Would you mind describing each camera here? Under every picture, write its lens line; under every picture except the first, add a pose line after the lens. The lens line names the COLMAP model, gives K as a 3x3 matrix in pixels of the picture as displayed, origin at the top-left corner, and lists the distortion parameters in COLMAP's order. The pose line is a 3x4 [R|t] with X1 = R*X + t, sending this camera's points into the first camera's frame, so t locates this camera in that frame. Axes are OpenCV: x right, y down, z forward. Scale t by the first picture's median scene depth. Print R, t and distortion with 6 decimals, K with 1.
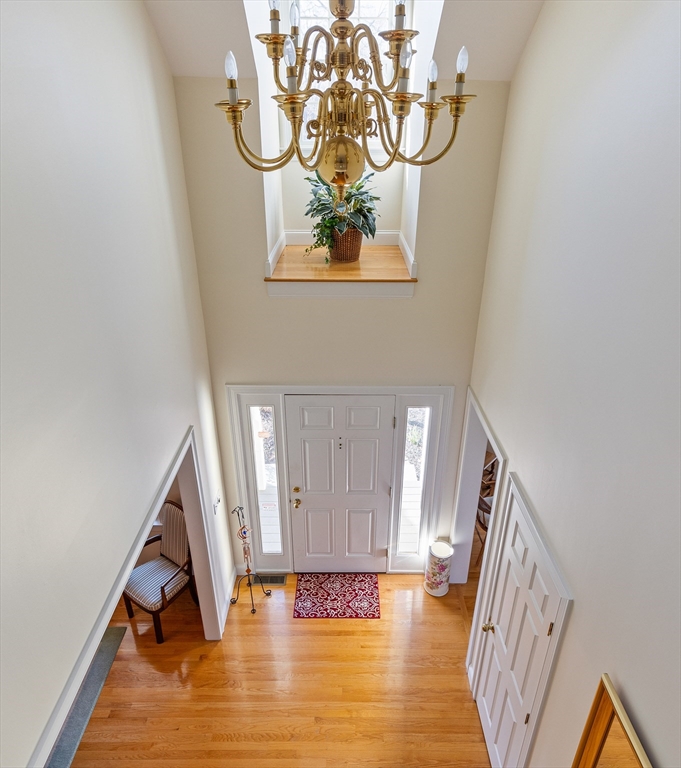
lens RADIAL K [[528.2, 0, 340.5], [0, 528.2, 384.0], [0, 0, 1]] dist [0.003329, -0.000142]
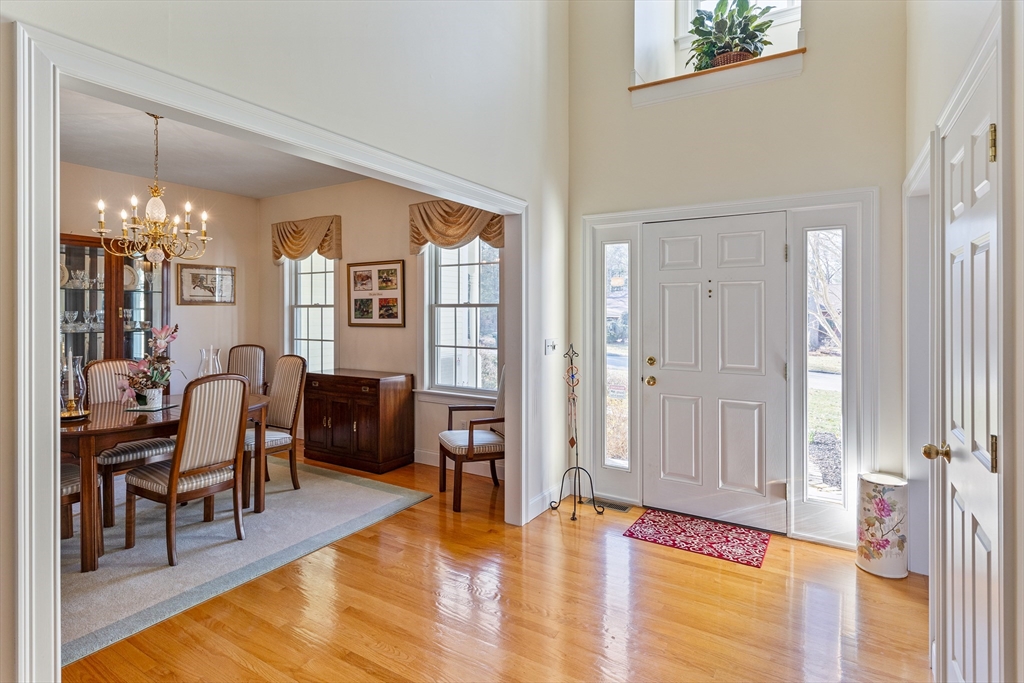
lens RADIAL K [[531.0, 0, 512.0], [0, 531.0, 341.5], [0, 0, 1]] dist [-0.001942, -0.000928]
pose [[0.848332, 0.003410, -0.529453, 0.155671], [-0.242387, 0.891540, -0.382629, 0.514976], [0.470724, 0.452929, 0.757149, 0.283686]]
